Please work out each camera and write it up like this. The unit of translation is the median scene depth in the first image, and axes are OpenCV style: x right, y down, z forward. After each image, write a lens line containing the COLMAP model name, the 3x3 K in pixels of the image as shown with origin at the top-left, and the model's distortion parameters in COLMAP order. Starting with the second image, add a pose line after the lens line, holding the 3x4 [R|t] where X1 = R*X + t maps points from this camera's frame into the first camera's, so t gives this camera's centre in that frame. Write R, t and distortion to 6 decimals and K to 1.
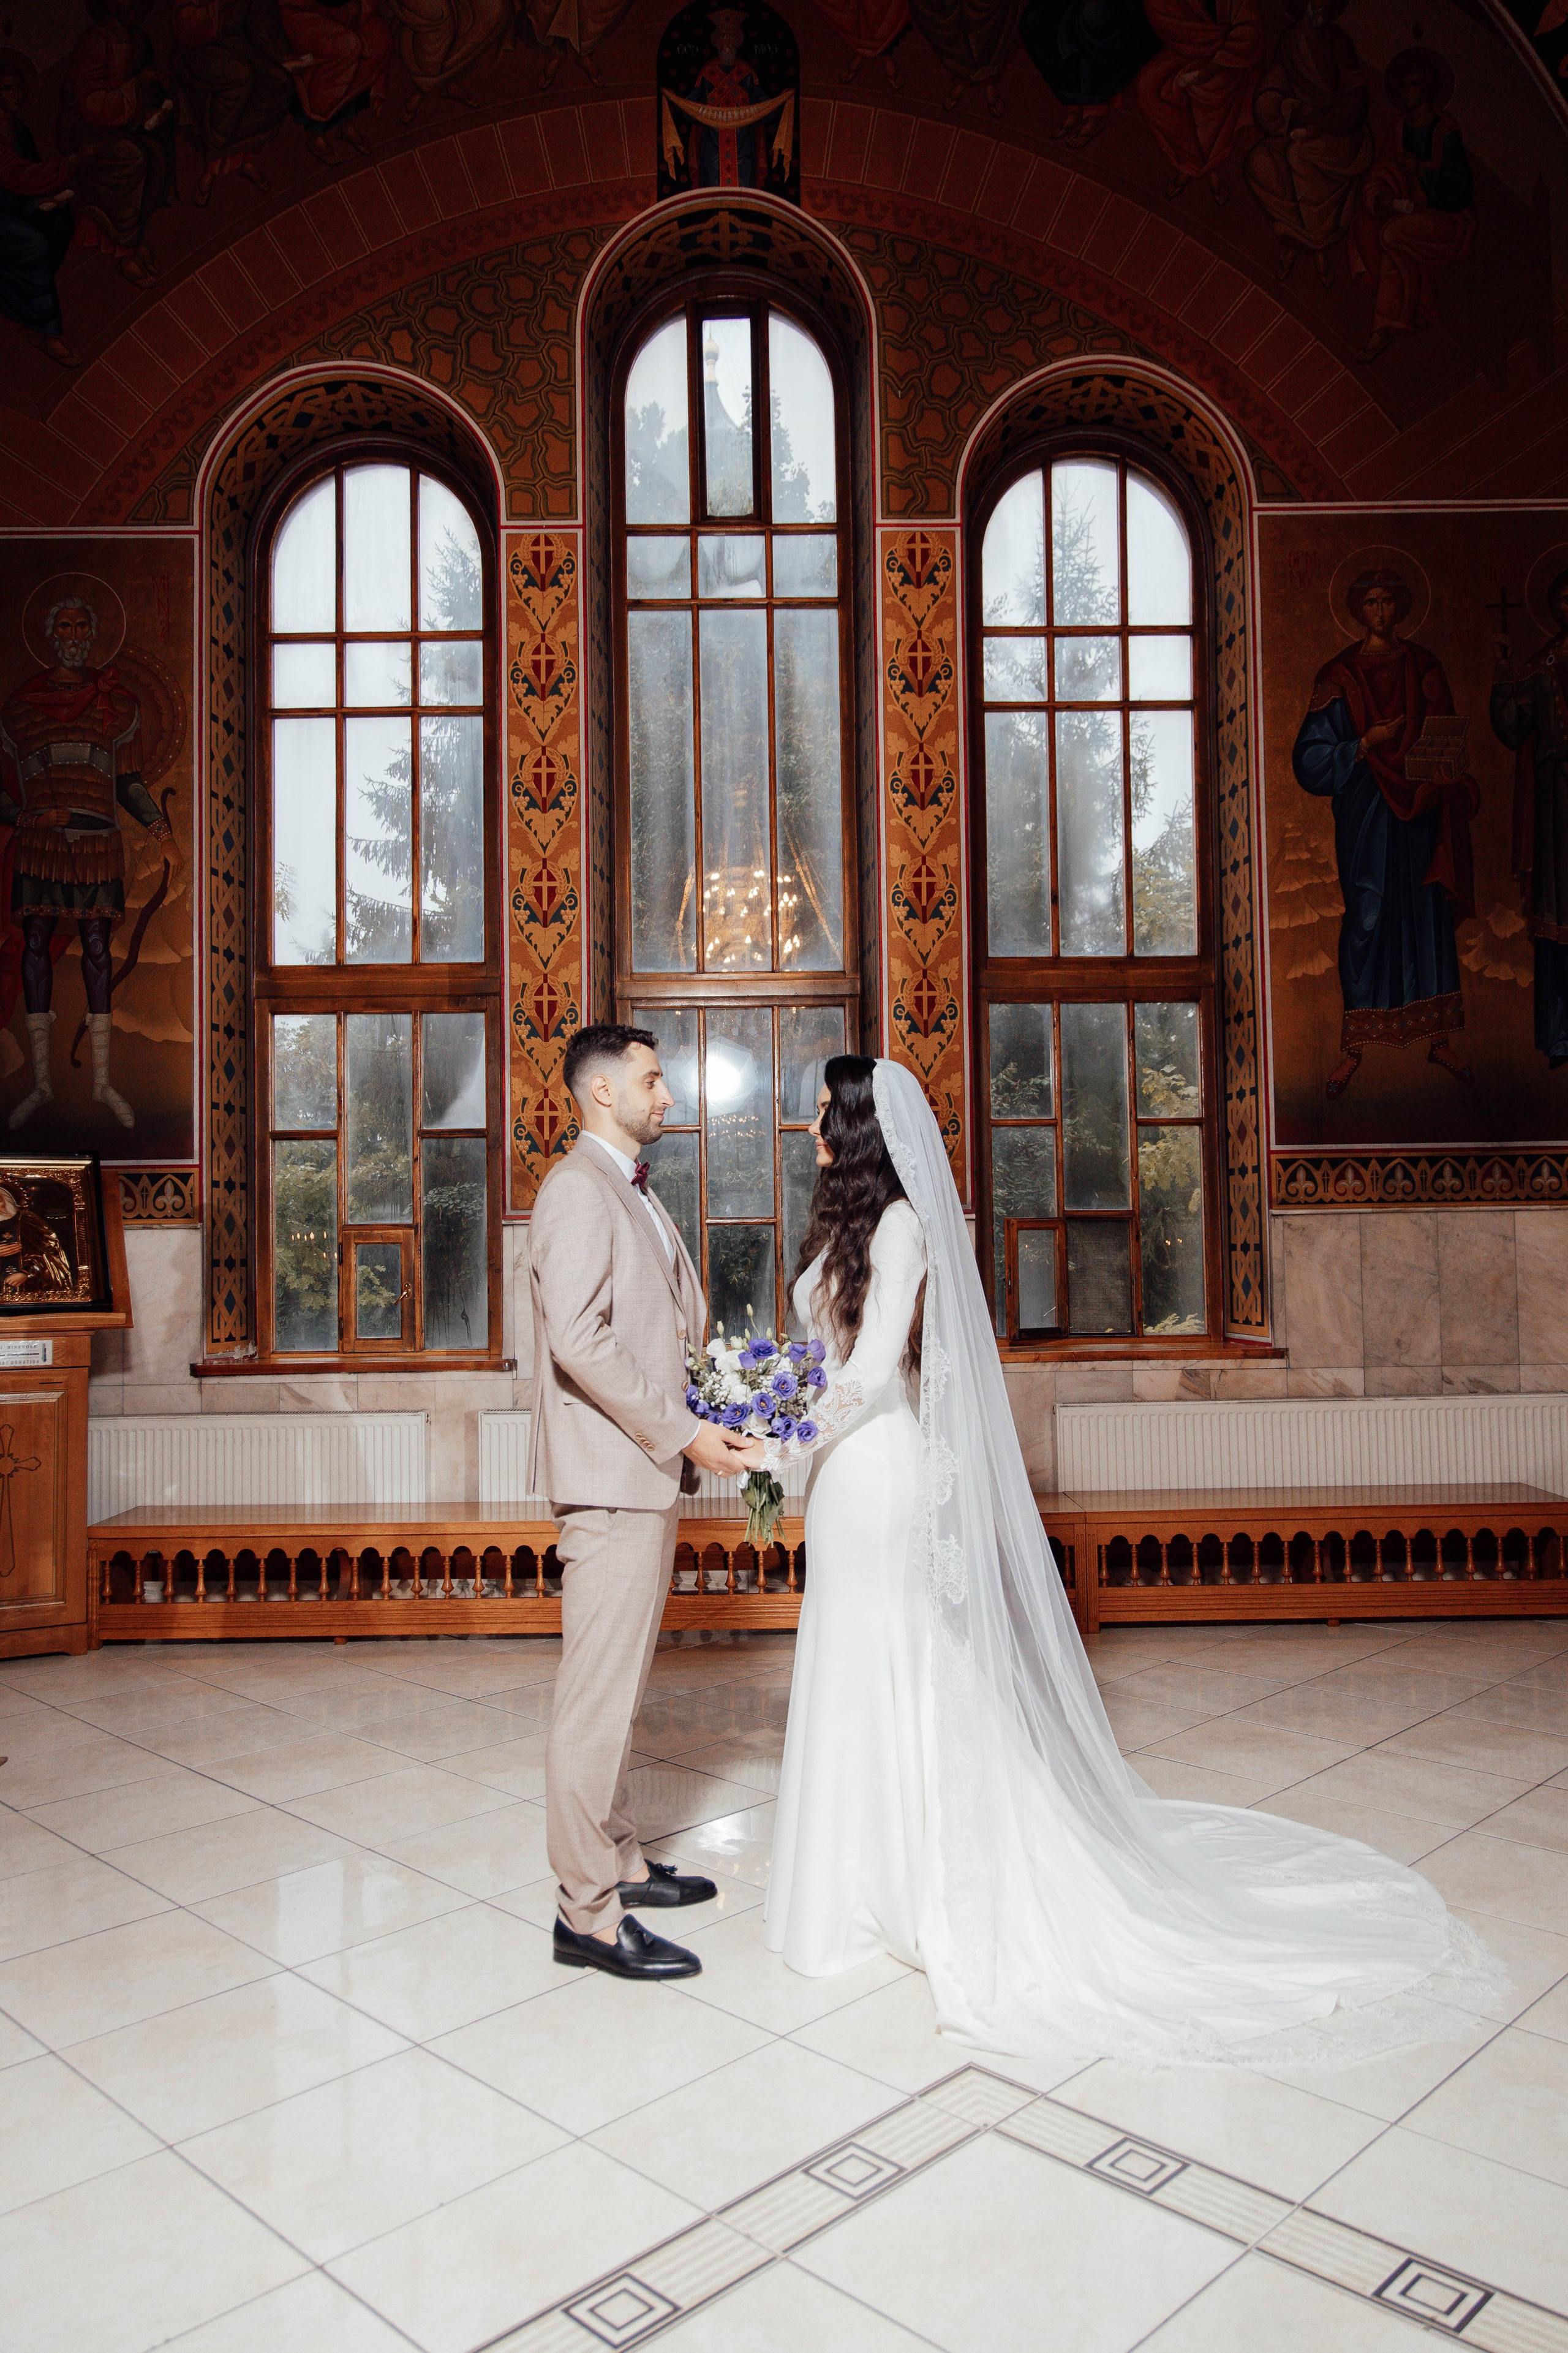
lens RADIAL K [[1610.7, 0, 782.5], [0, 1610.7, 1169.0], [0, 0, 1]] dist [0.023864, -0.006281]
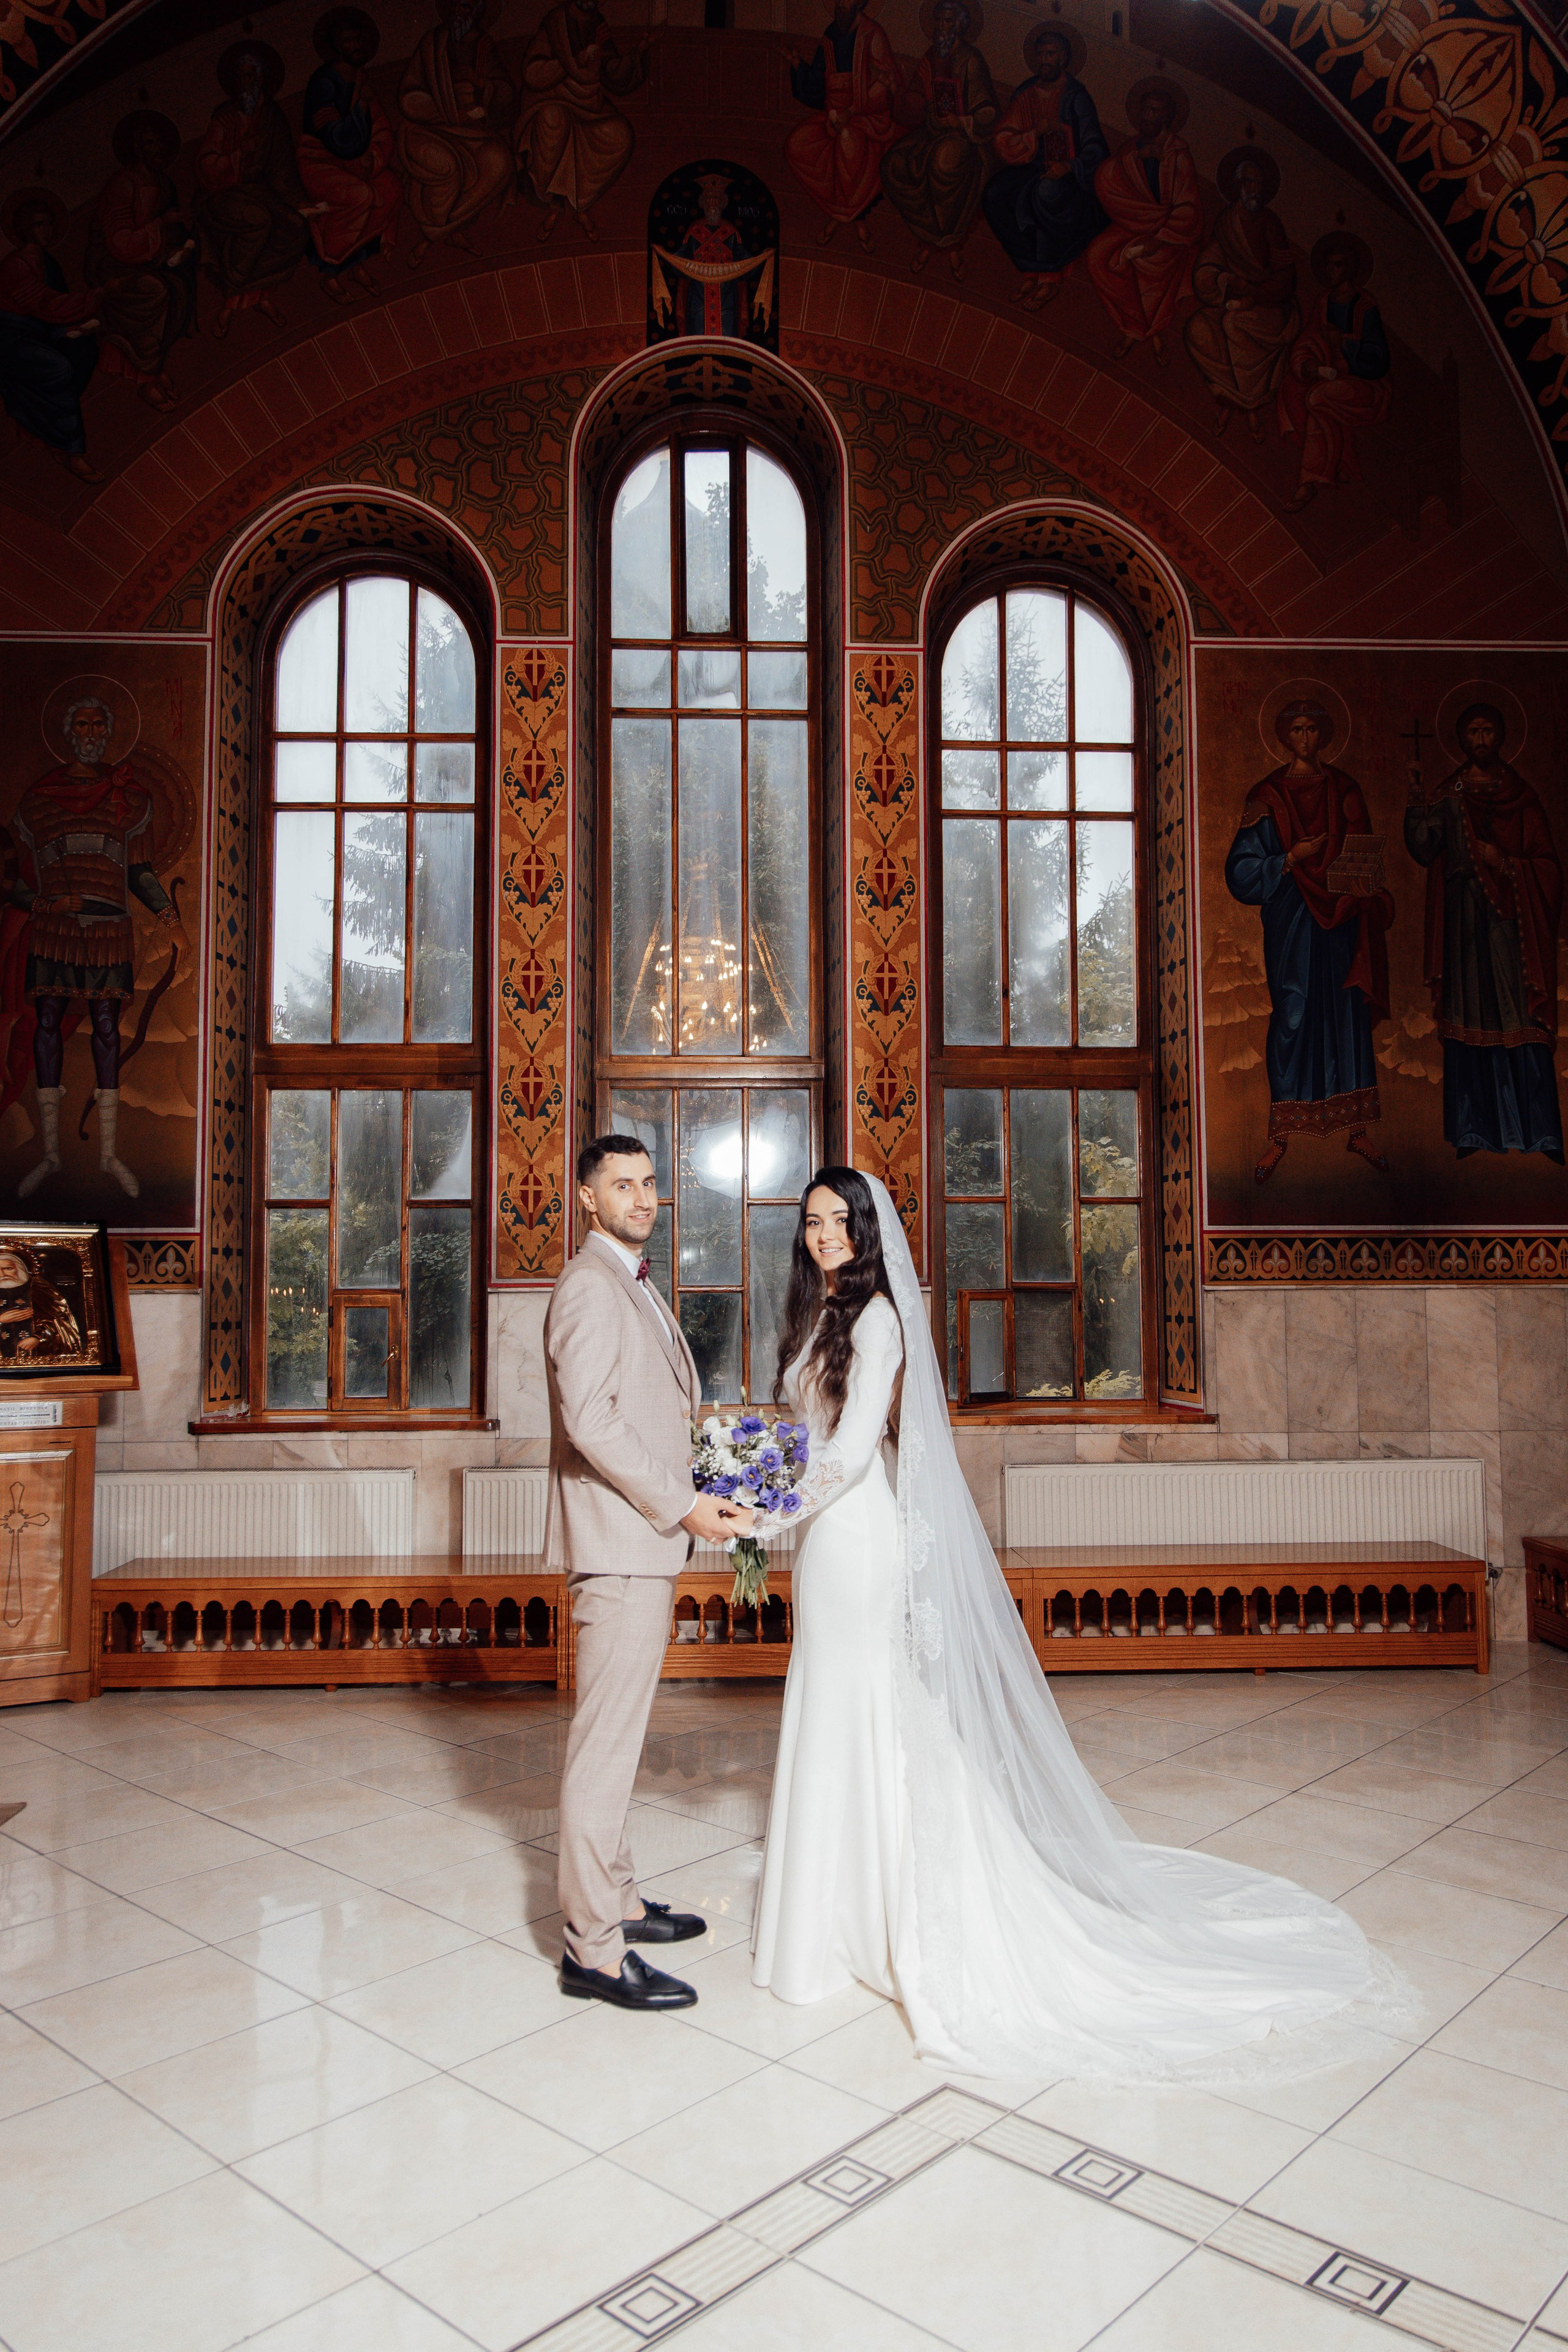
lens RADIAL K [[1624.8, 0, 753.5], [0, 1624.8, 1148.9], [0, 0, 1]] dist [0.025774, -0.005293]
pose [[0.999279, 0.012169, 0.035969, -0.038594], [-0.011404, 0.999706, -0.021398, -0.039085], [-0.036219, 0.020972, 0.999124, -0.079662]]
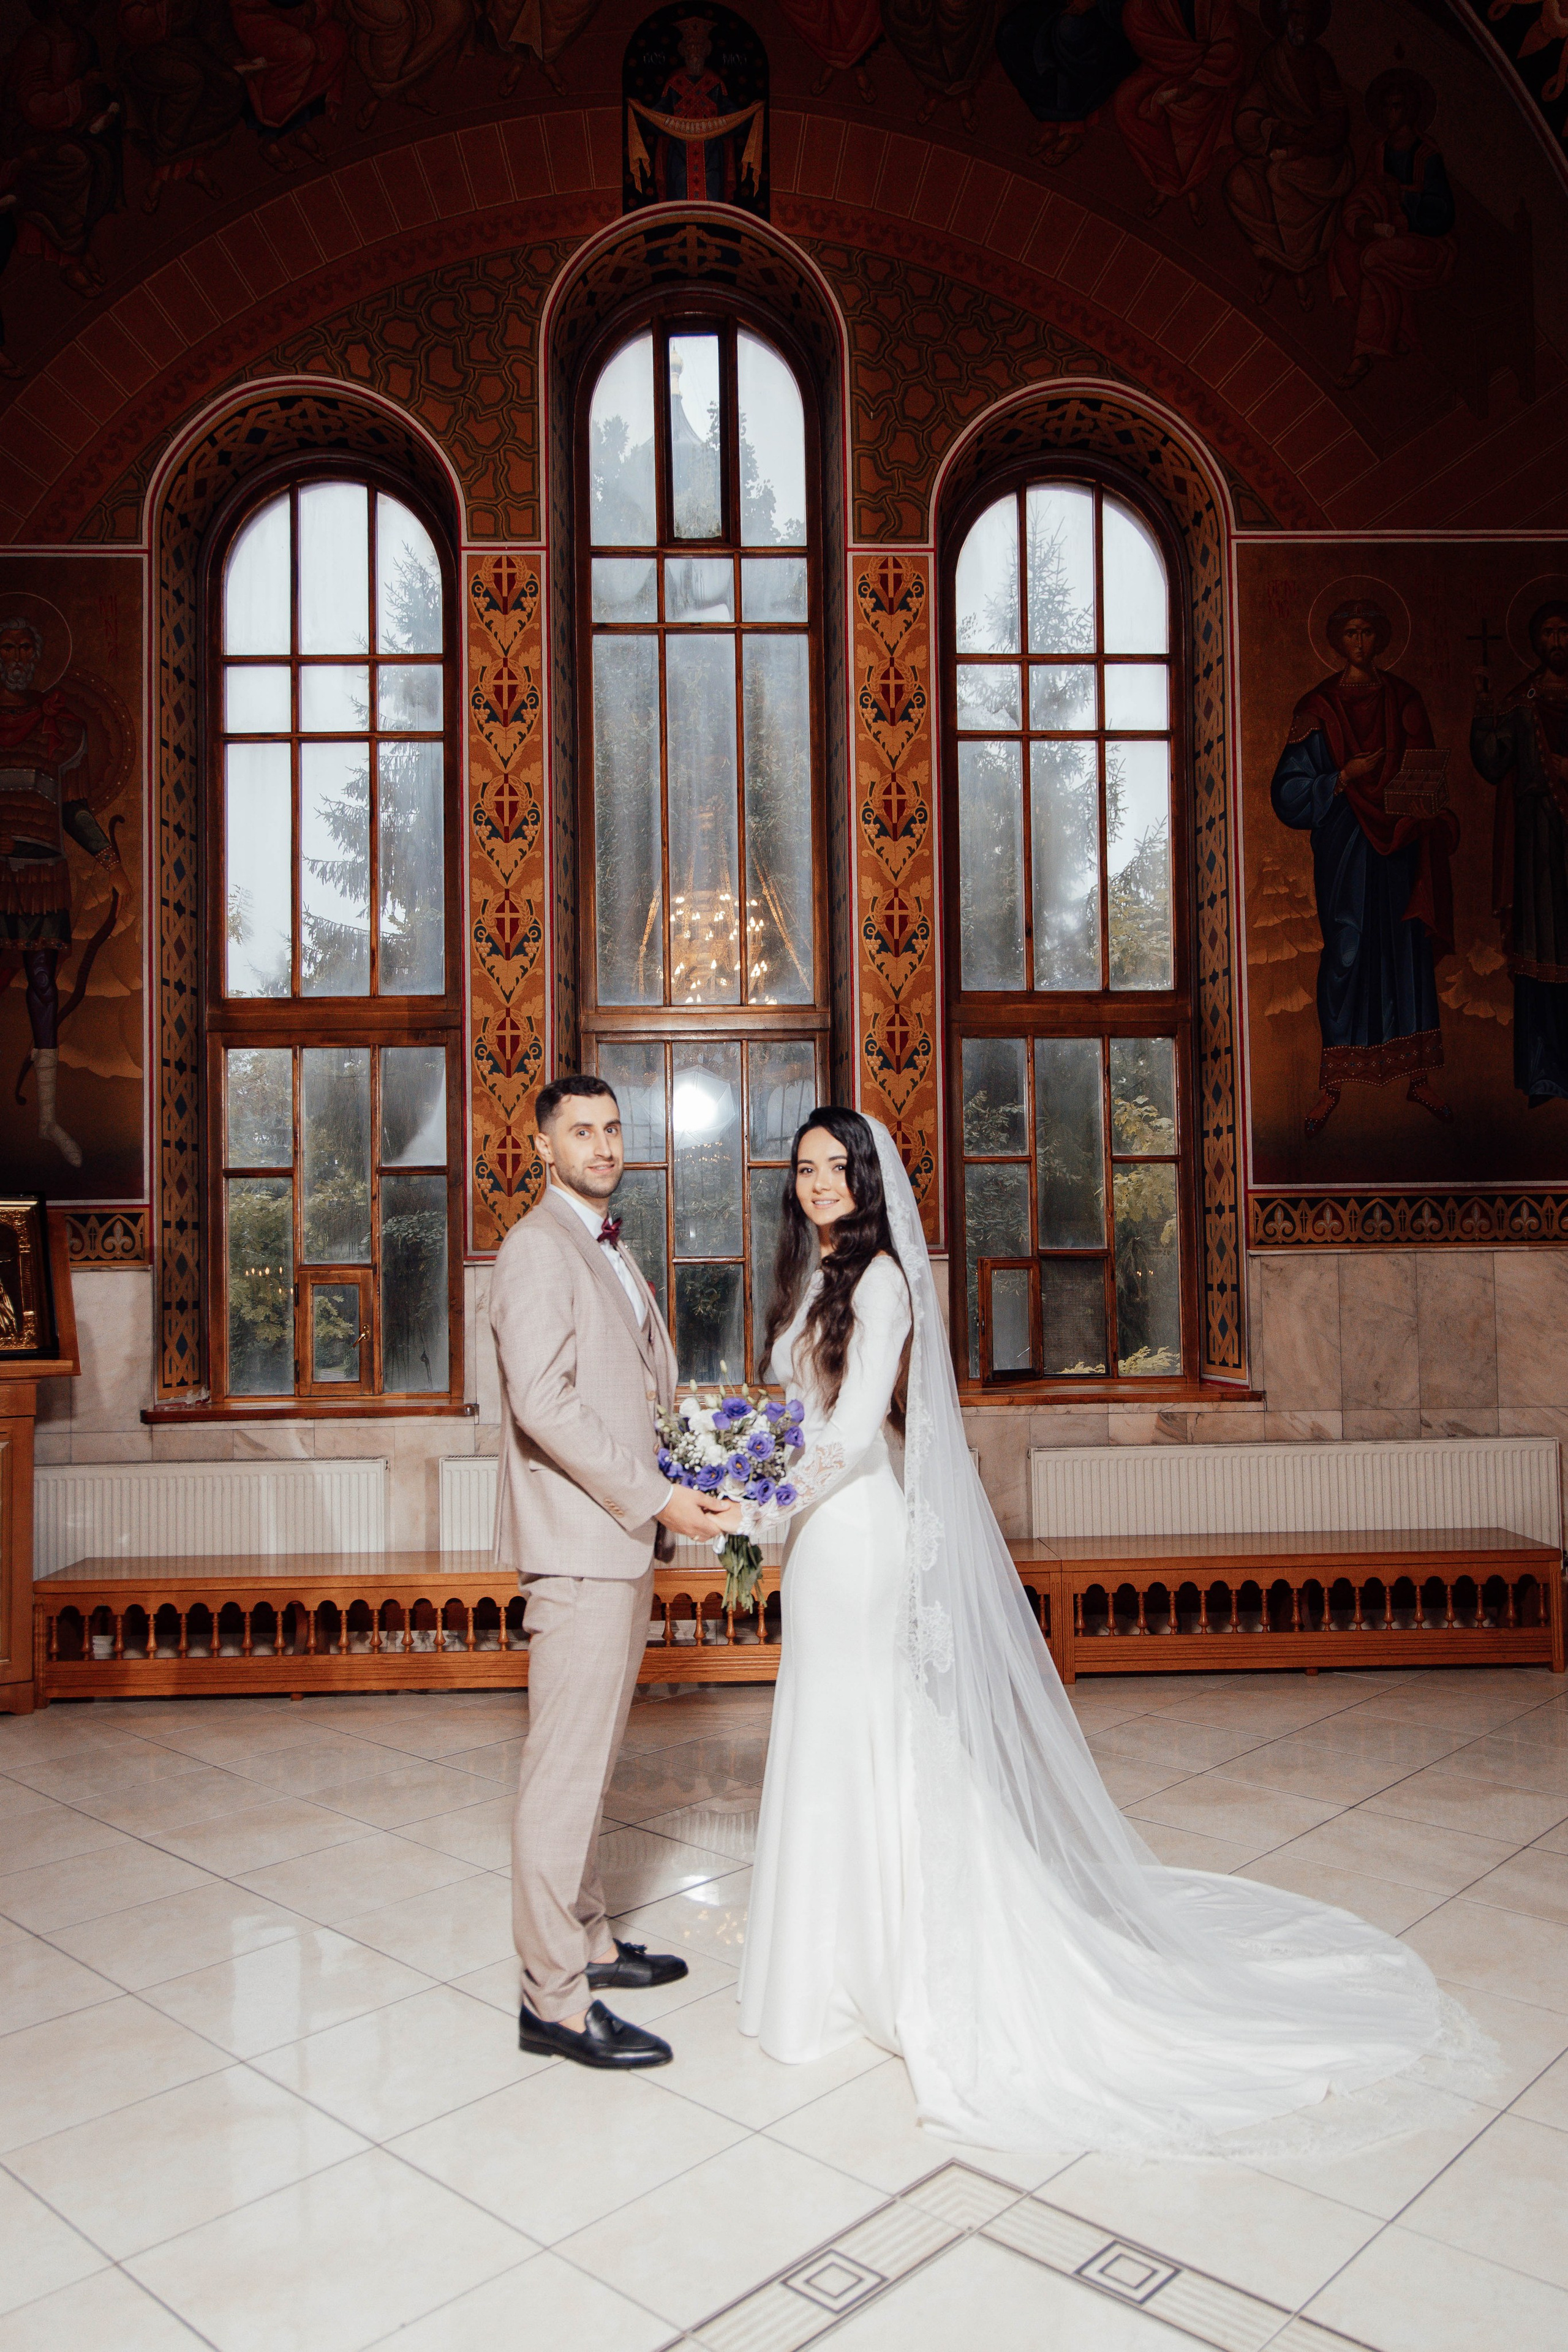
lens RADIAL K [[1609.0, 0, 777.0], [0, 1609.0, 1183.1], [0, 0, 1]] dist [0.016898, 0.000077]
pose [[0.999767, -0.000077, 0.021593, -0.005745], [-0.000044, 0.999984, 0.005597, -0.021033], [-0.021593, -0.005596, 0.999751, 0.024810]]
